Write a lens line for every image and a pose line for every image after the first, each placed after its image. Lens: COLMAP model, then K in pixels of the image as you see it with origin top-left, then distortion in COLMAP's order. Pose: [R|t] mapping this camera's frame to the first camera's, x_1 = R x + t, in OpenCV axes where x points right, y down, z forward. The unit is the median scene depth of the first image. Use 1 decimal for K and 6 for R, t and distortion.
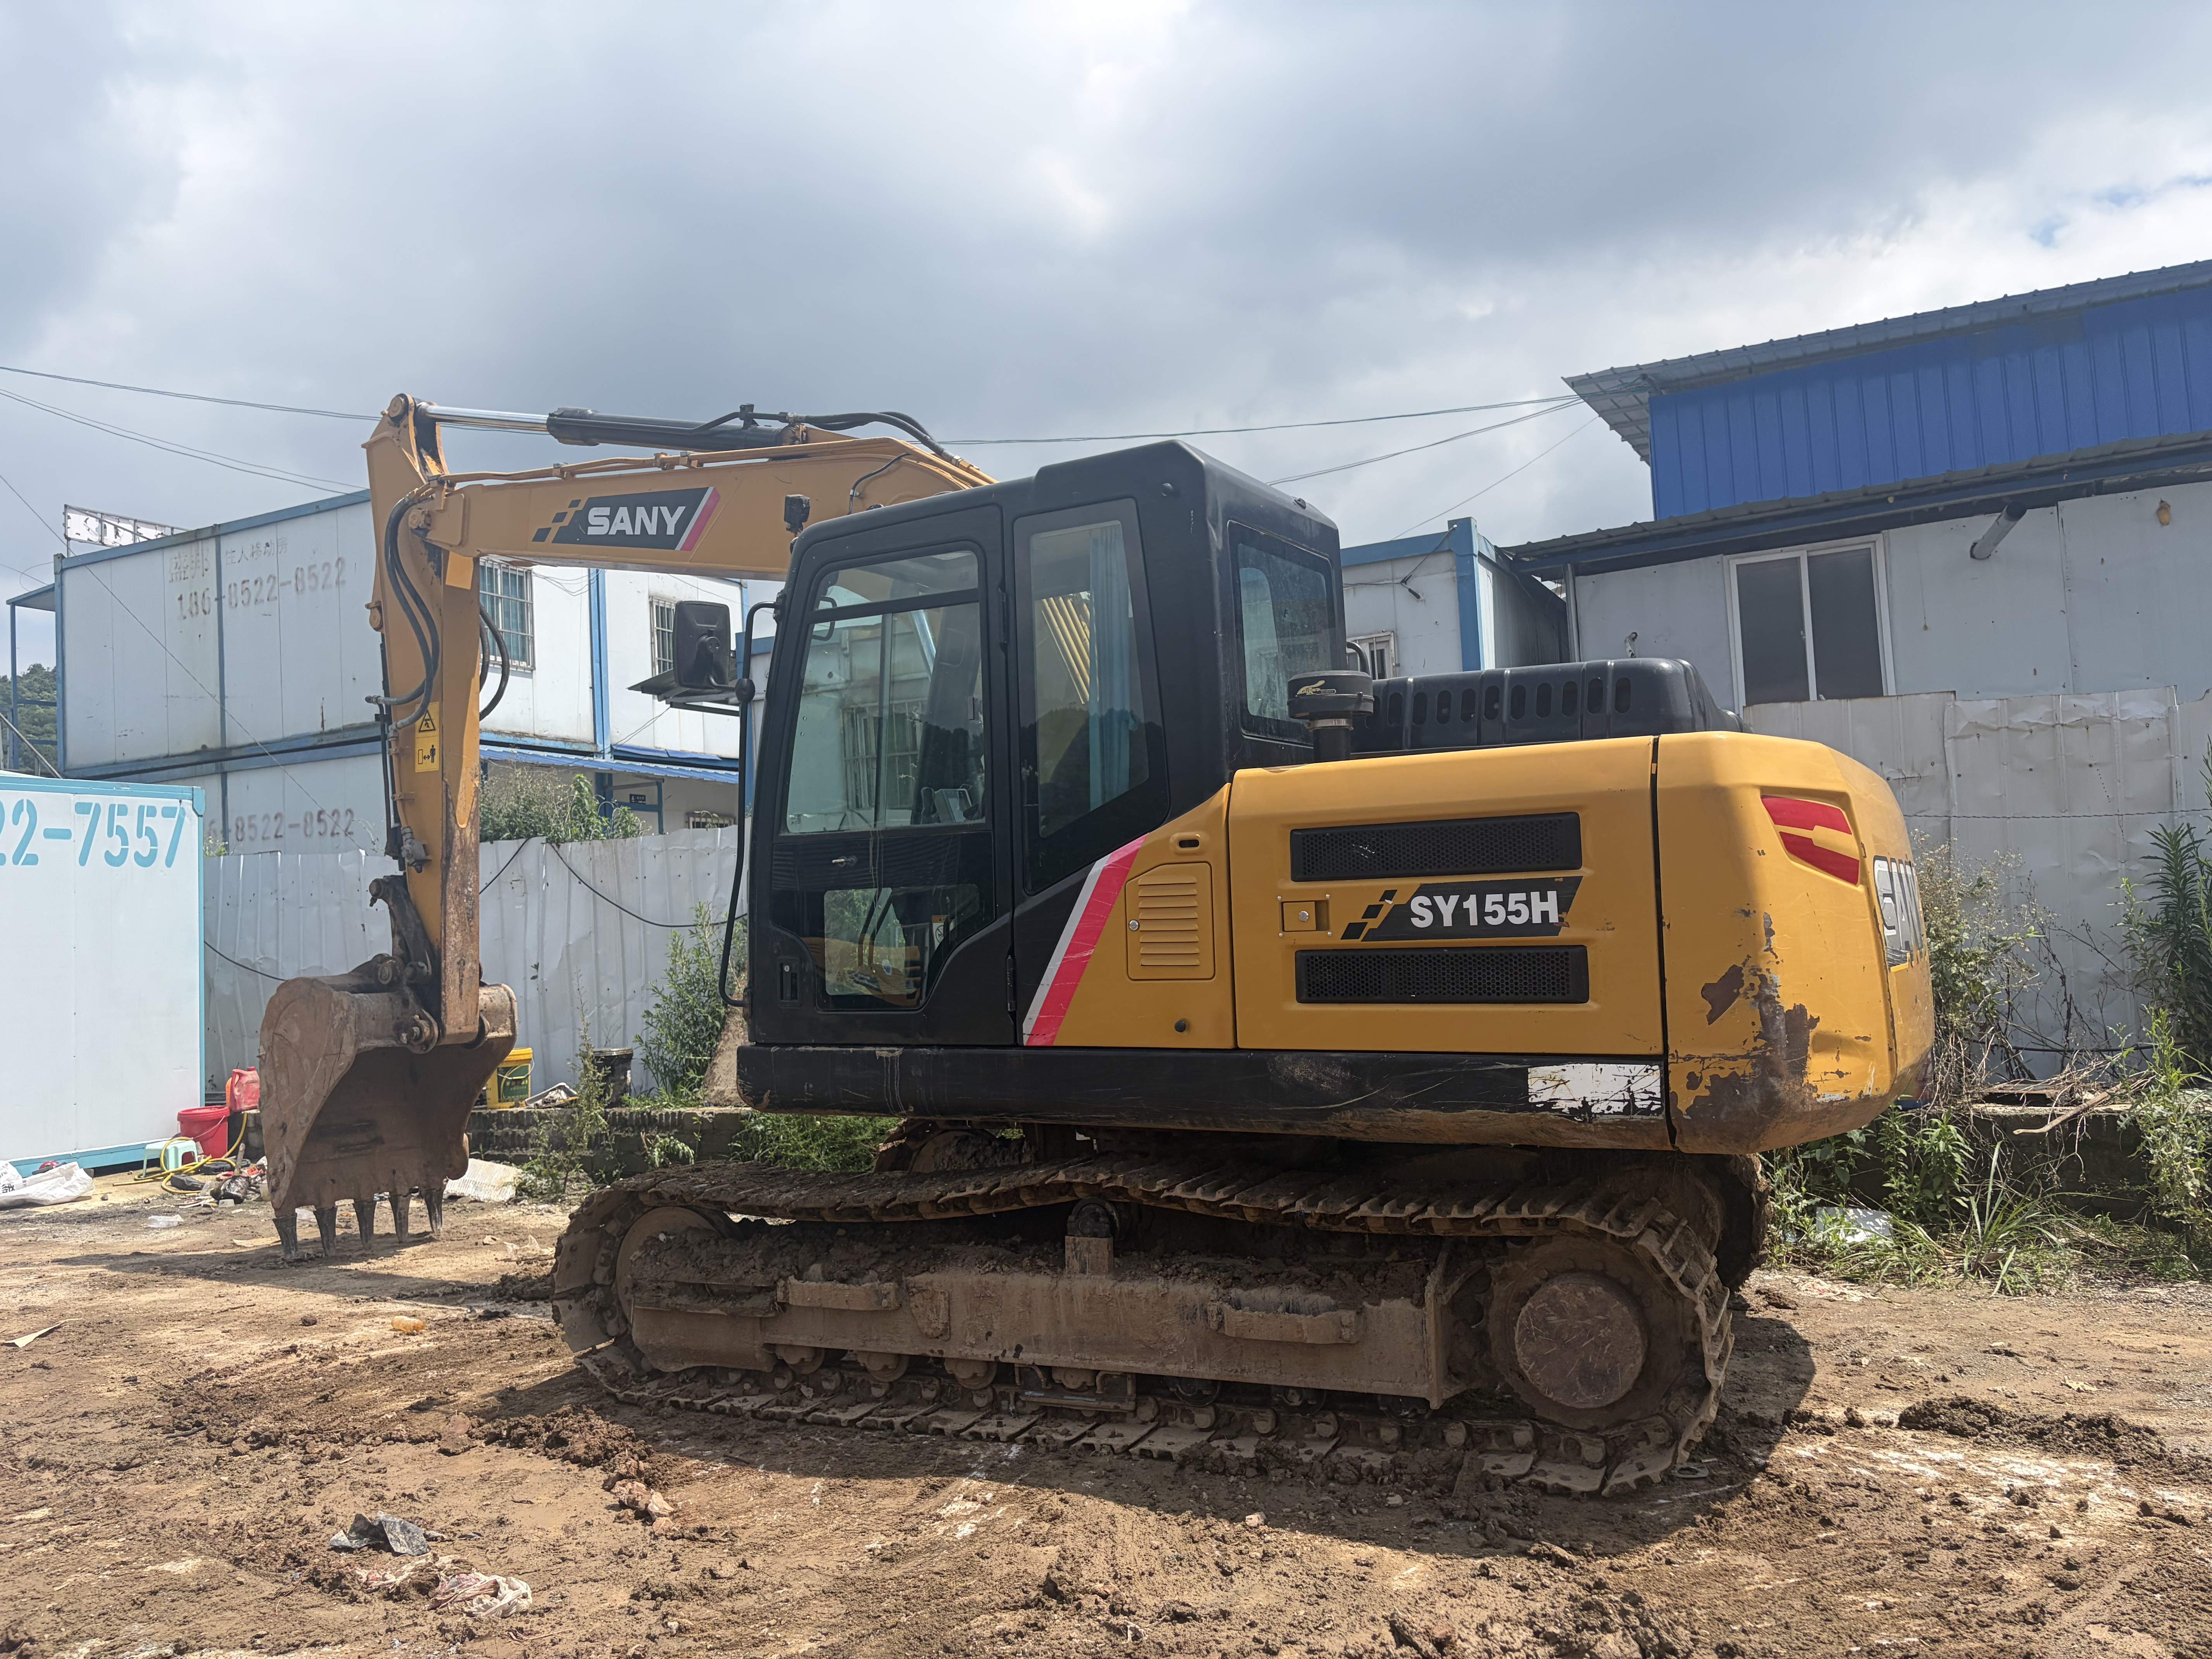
lens RADIAL K [[1669.7, 0, 1142.6], [0, 1669.7, 831.8], [0, 0, 1]] dist [0.061590, -0.074921]
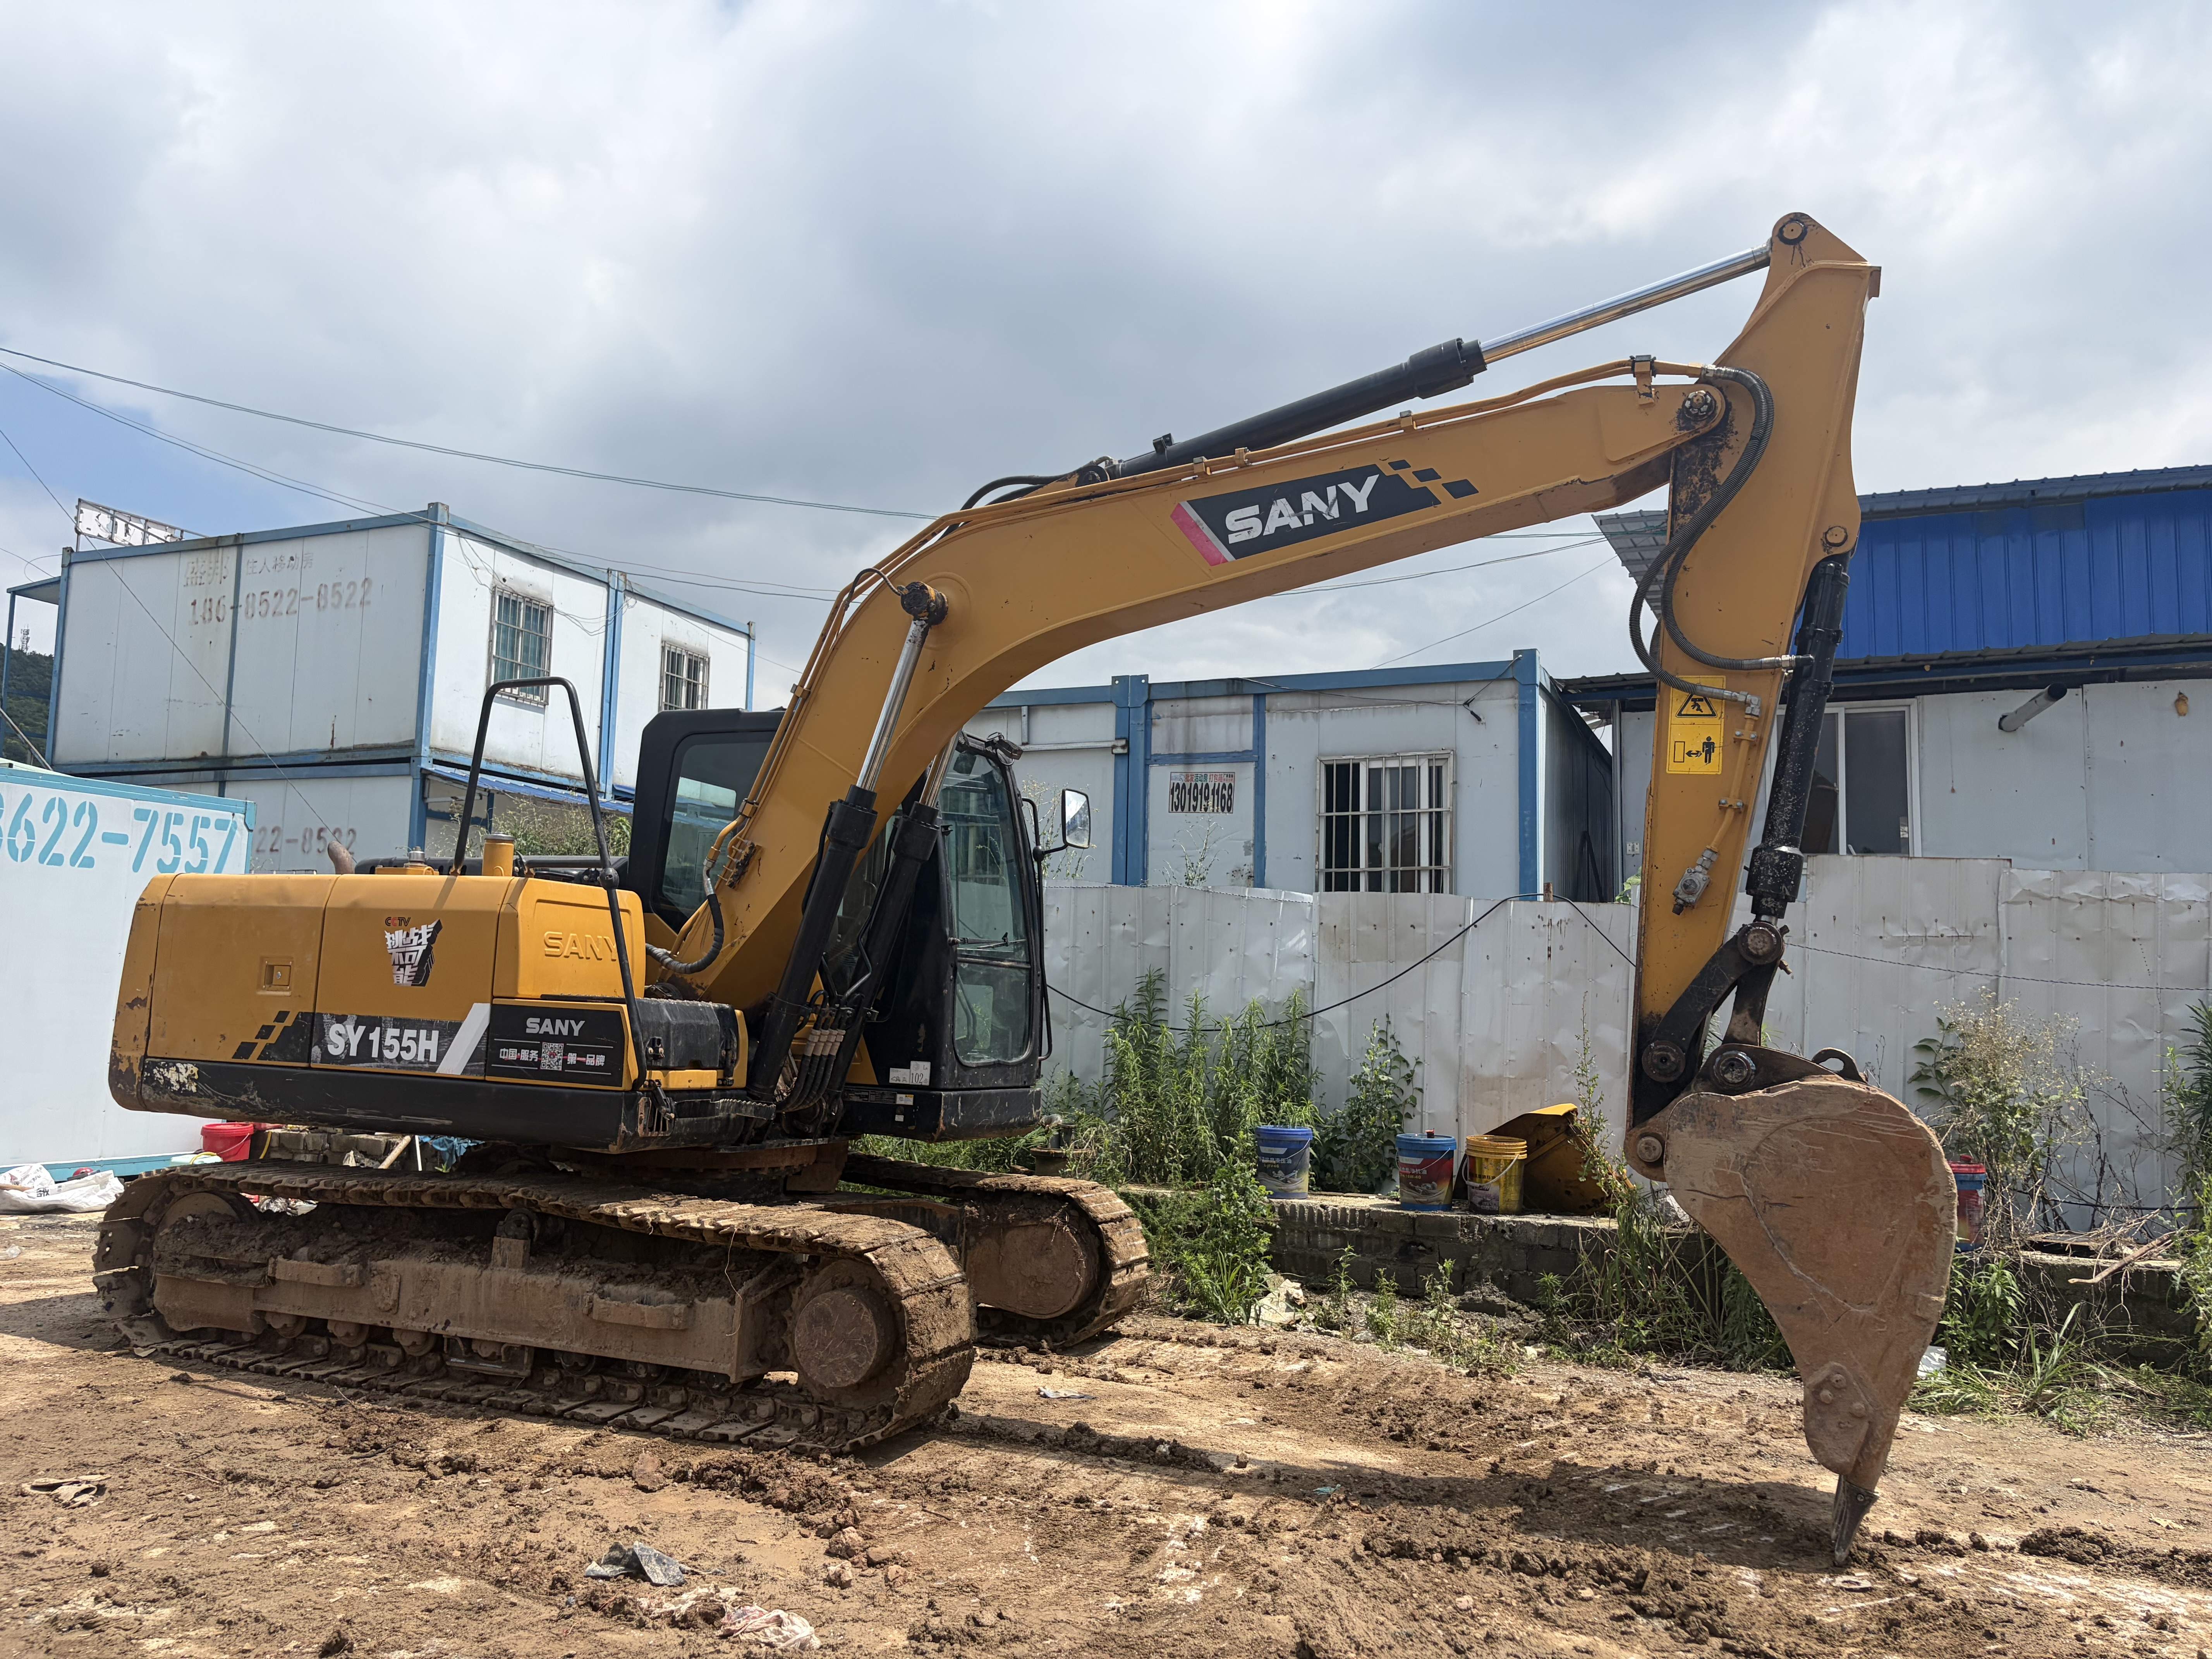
lens RADIAL K [[1688.9, 0, 1106.0], [0, 1688.9, 829.5], [0, 0, 1]] dist [0.062125, -0.074155]
pose [[0.995467, 0.082267, 0.047717, -0.146038], [-0.080183, 0.995807, -0.044045, -0.008802], [-0.051140, 0.040019, 0.997889, -0.052863]]
